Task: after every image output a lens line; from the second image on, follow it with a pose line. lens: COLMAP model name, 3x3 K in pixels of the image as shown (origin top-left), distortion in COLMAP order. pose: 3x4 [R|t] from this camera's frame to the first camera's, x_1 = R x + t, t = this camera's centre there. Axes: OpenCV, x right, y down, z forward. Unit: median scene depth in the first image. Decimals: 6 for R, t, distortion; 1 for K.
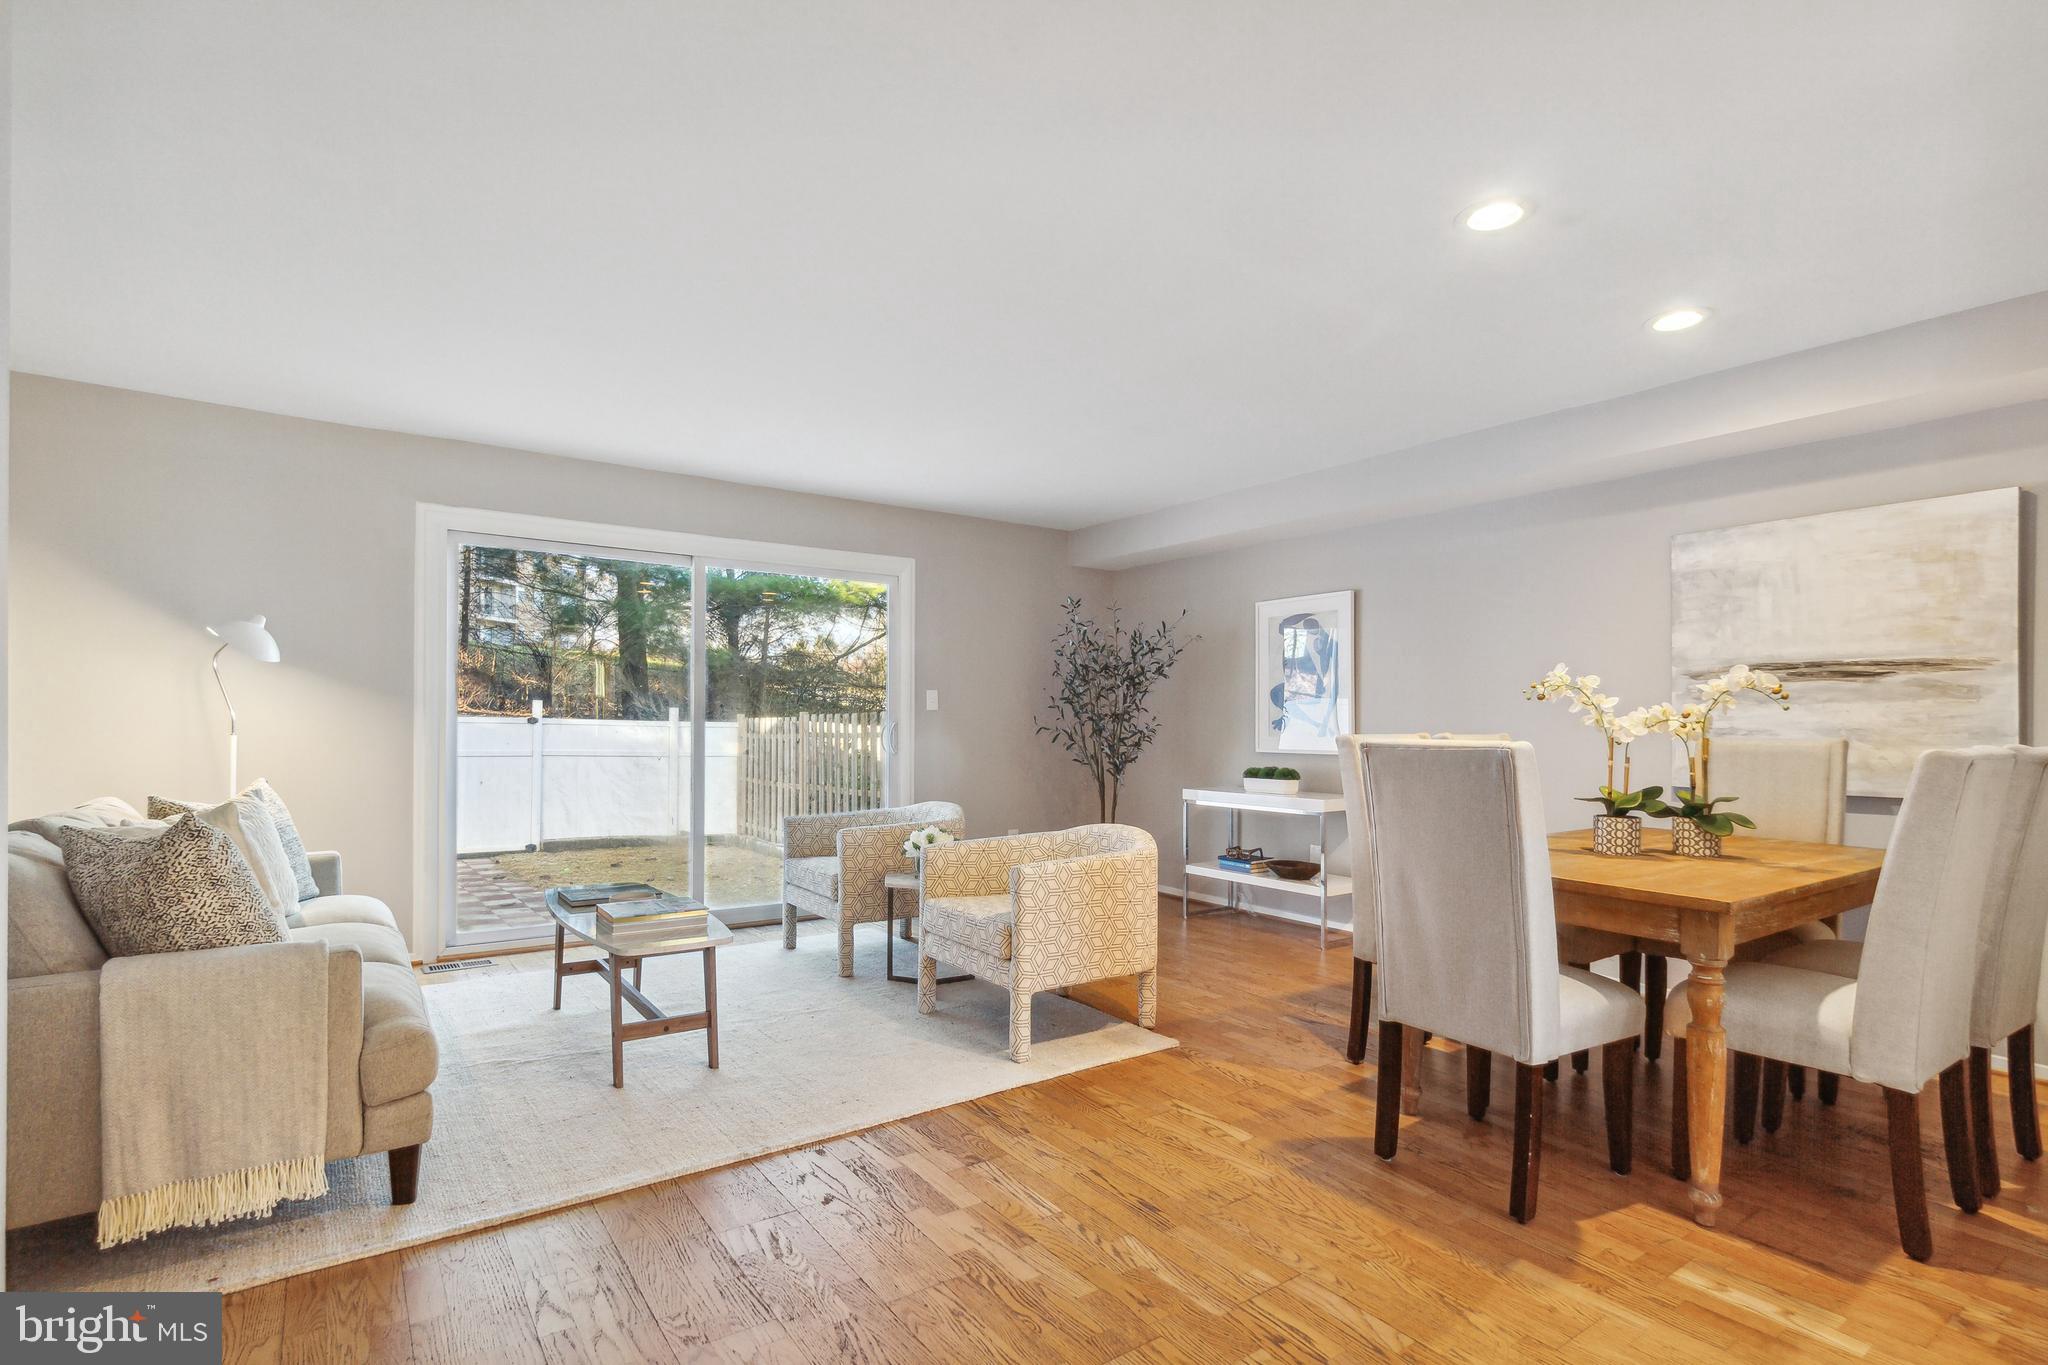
lens RADIAL K [[966.5, 0, 1016.8], [0, 966.5, 695.6], [0, 0, 1]] dist [0.002292, 0.000303]
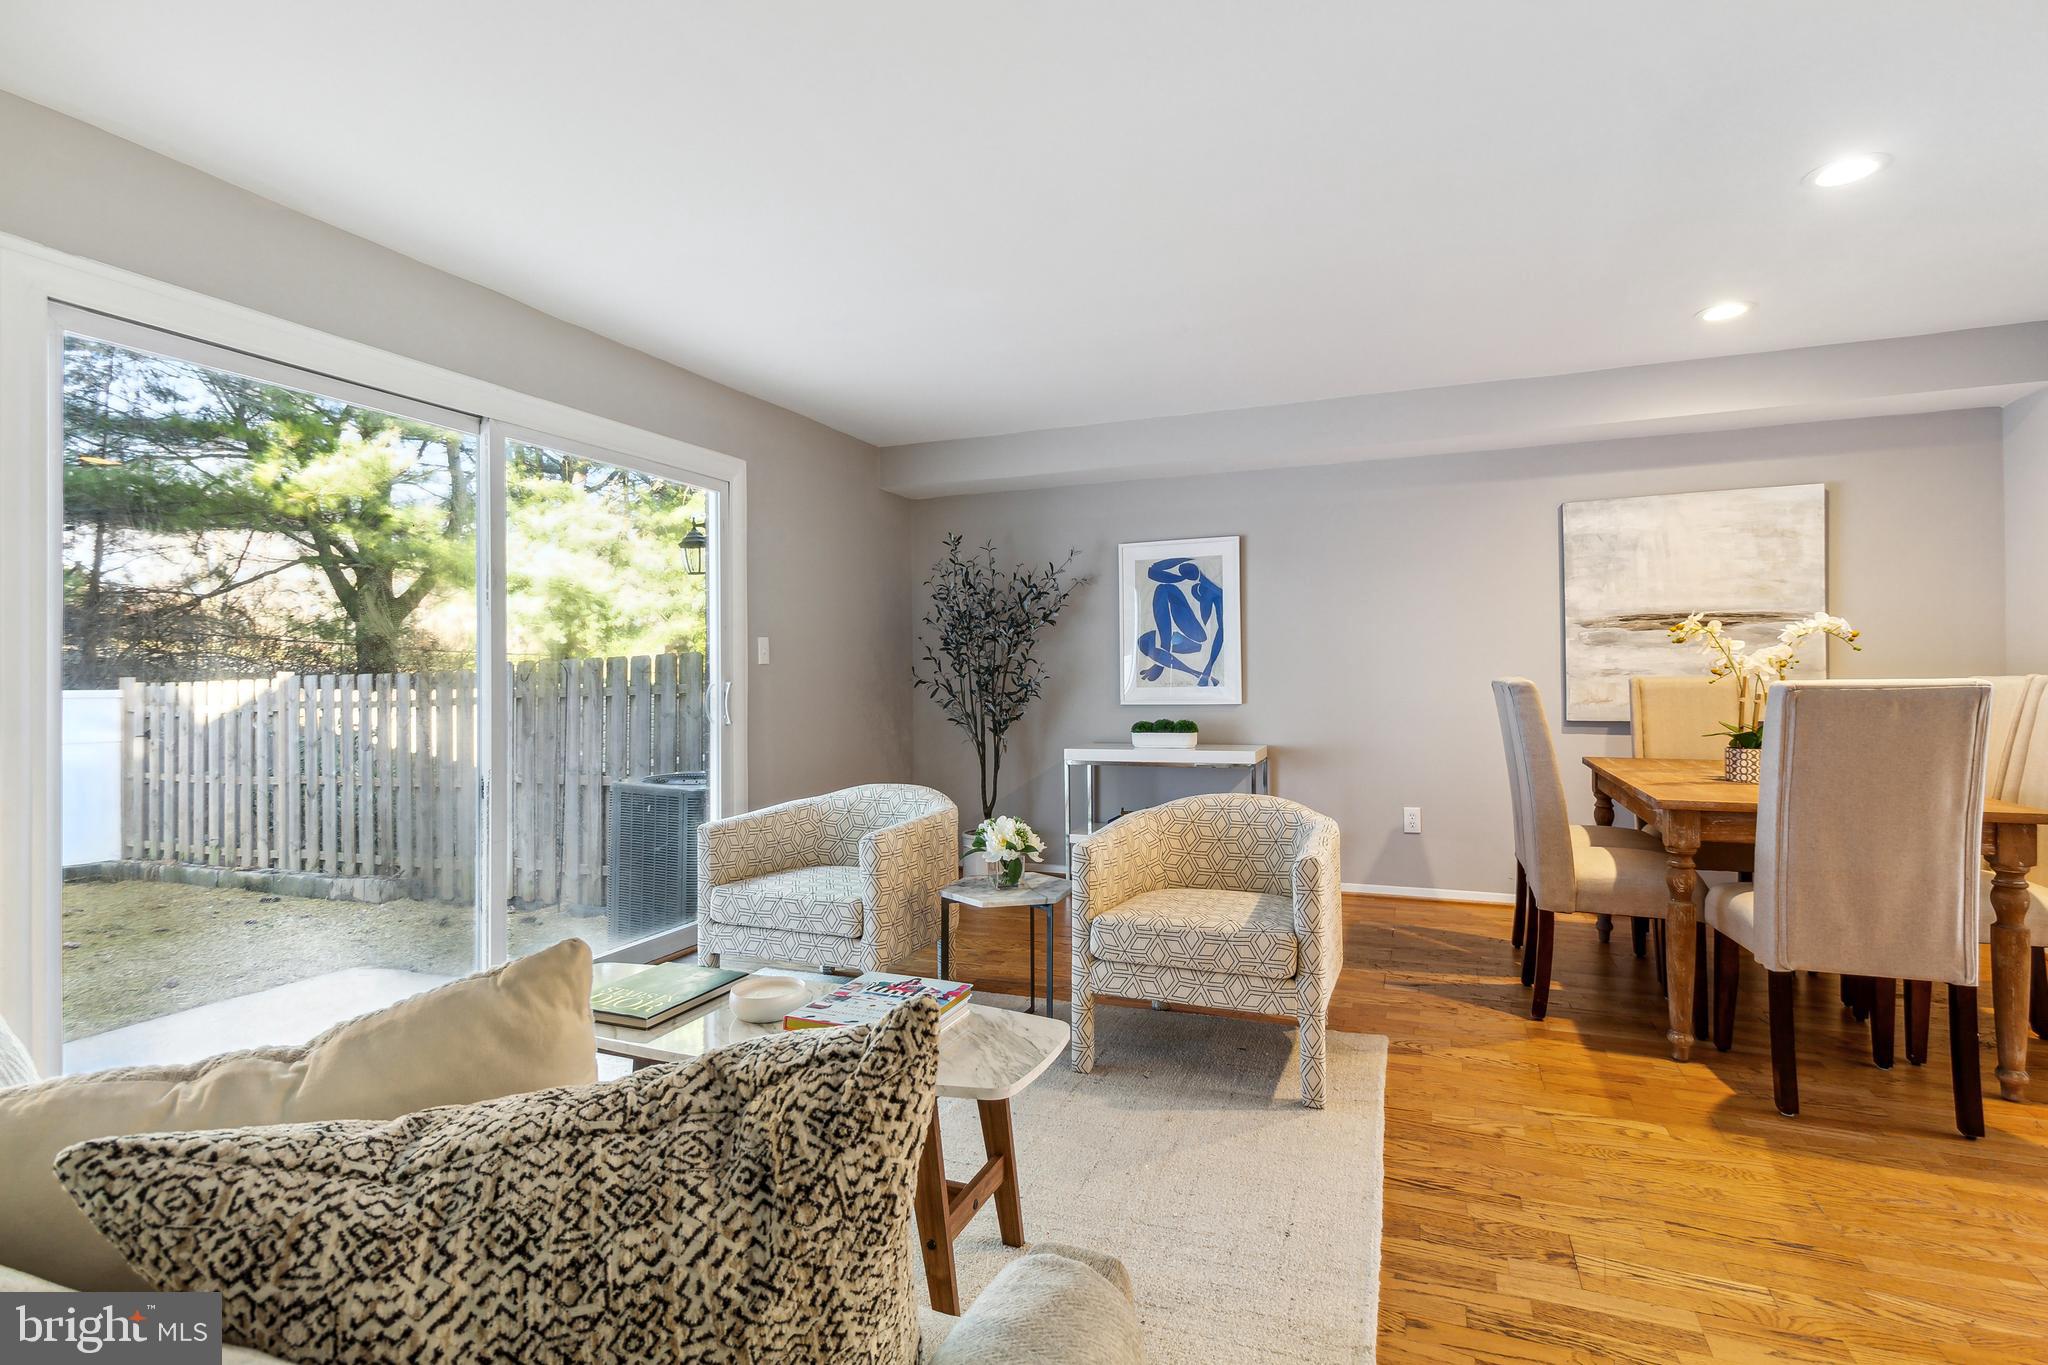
lens RADIAL K [[988.9, 0, 1063.3], [0, 988.9, 649.1], [0, 0, 1]] dist [0.001223, 0.000259]
pose [[0.842059, -0.004417, 0.539367, -0.508918], [0.004352, 0.999990, 0.001395, 0.004998], [-0.539367, 0.001172, 0.842070, 0.368784]]
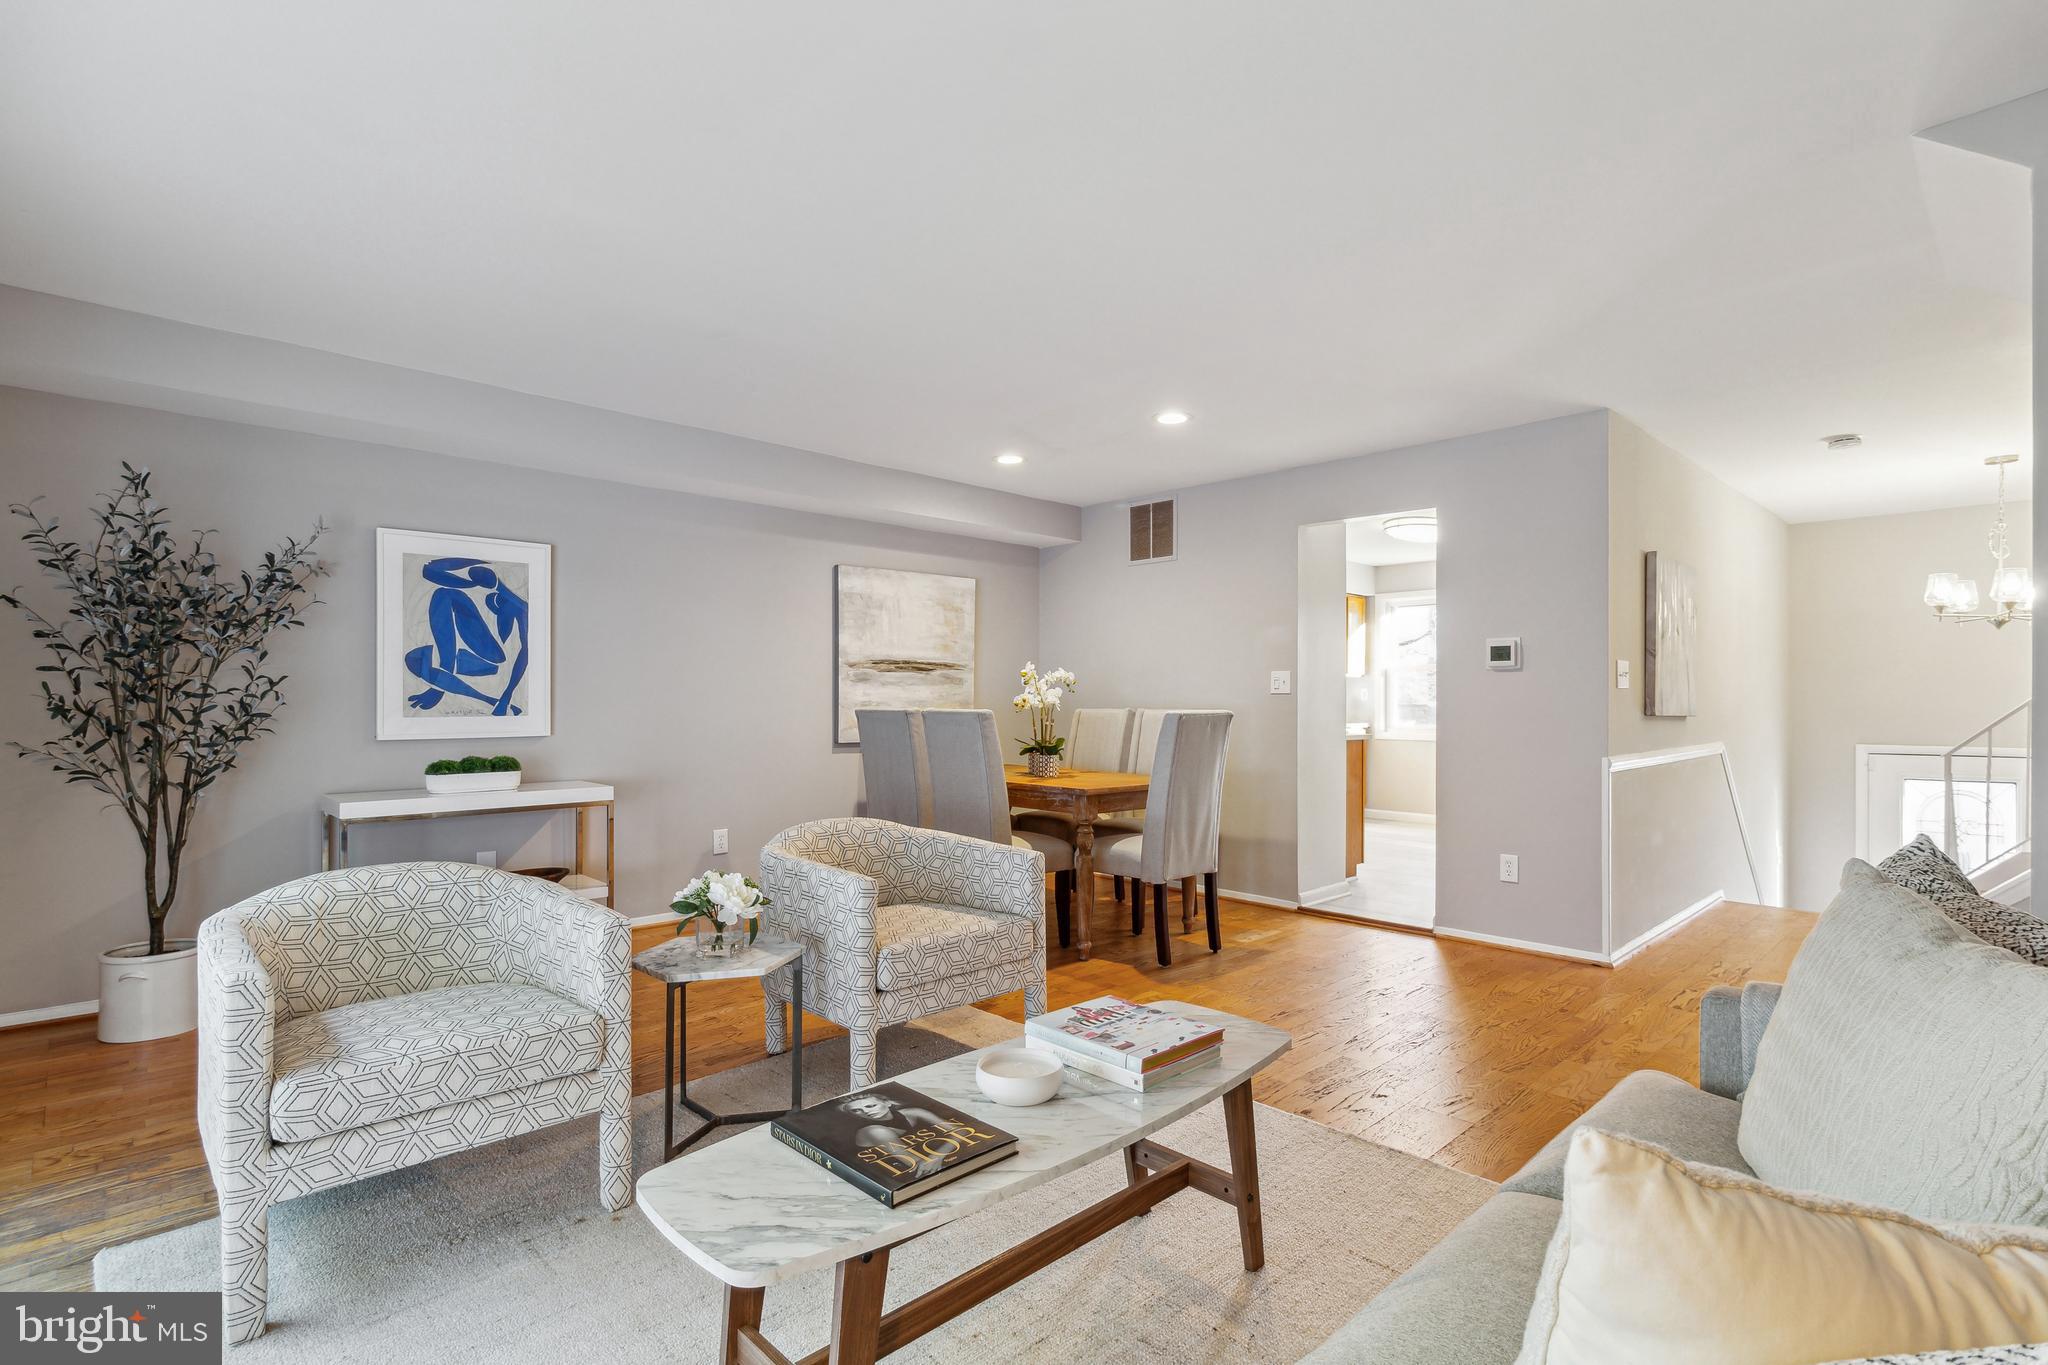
lens RADIAL K [[966.5, 0, 1016.8], [0, 966.5, 695.6], [0, 0, 1]] dist [0.002292, 0.000303]
pose [[-0.130672, -0.005442, 0.991411, -0.830009], [-0.031395, 0.999506, 0.001349, 0.016239], [-0.990928, -0.030949, -0.130779, 1.026289]]
